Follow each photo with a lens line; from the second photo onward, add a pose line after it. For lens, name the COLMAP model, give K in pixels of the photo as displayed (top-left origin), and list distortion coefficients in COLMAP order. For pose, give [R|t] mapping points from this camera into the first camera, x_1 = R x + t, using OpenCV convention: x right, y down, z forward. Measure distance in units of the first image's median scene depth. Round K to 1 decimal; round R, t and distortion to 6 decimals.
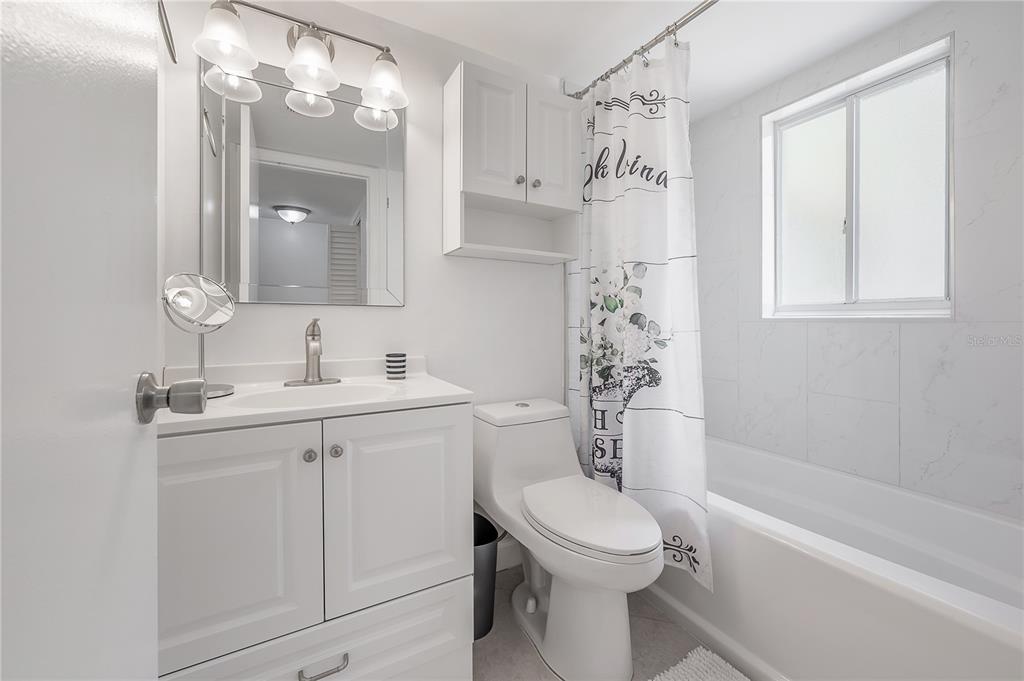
lens RADIAL K [[405.9, 0, 519.6], [0, 405.9, 322.5], [0, 0, 1]] dist [-0.000364, -0.000211]
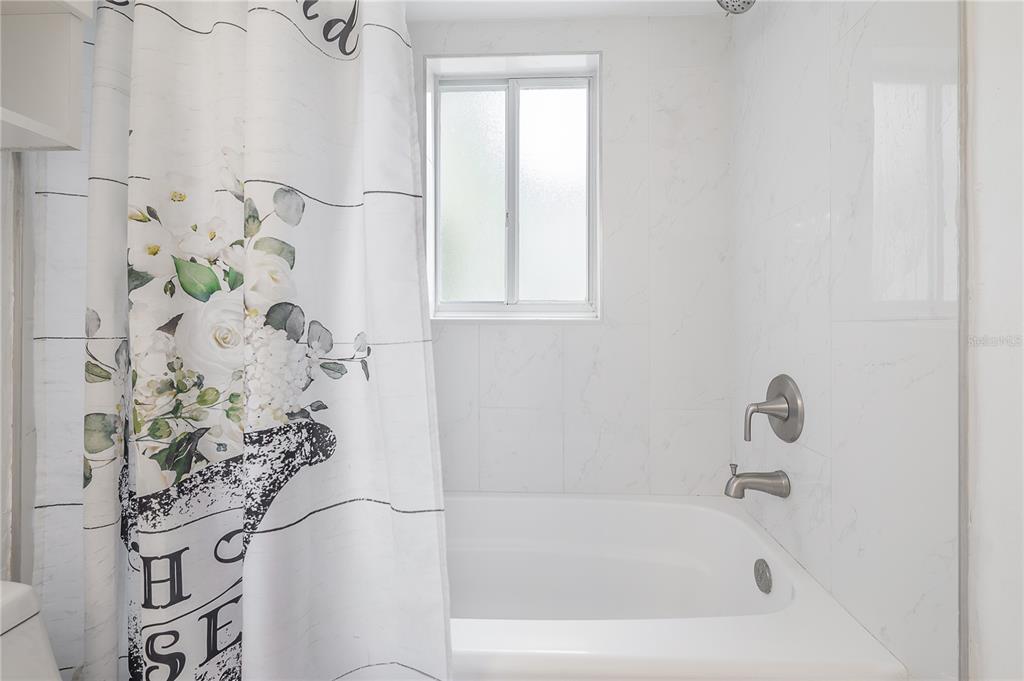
lens RADIAL K [[405.9, 0, 519.6], [0, 405.9, 322.5], [0, 0, 1]] dist [-0.000364, -0.000211]
pose [[0.533446, 0.004734, 0.845821, 0.053045], [0.000913, 0.999981, -0.006173, 0.000602], [-0.845834, 0.004065, 0.533431, 0.513226]]
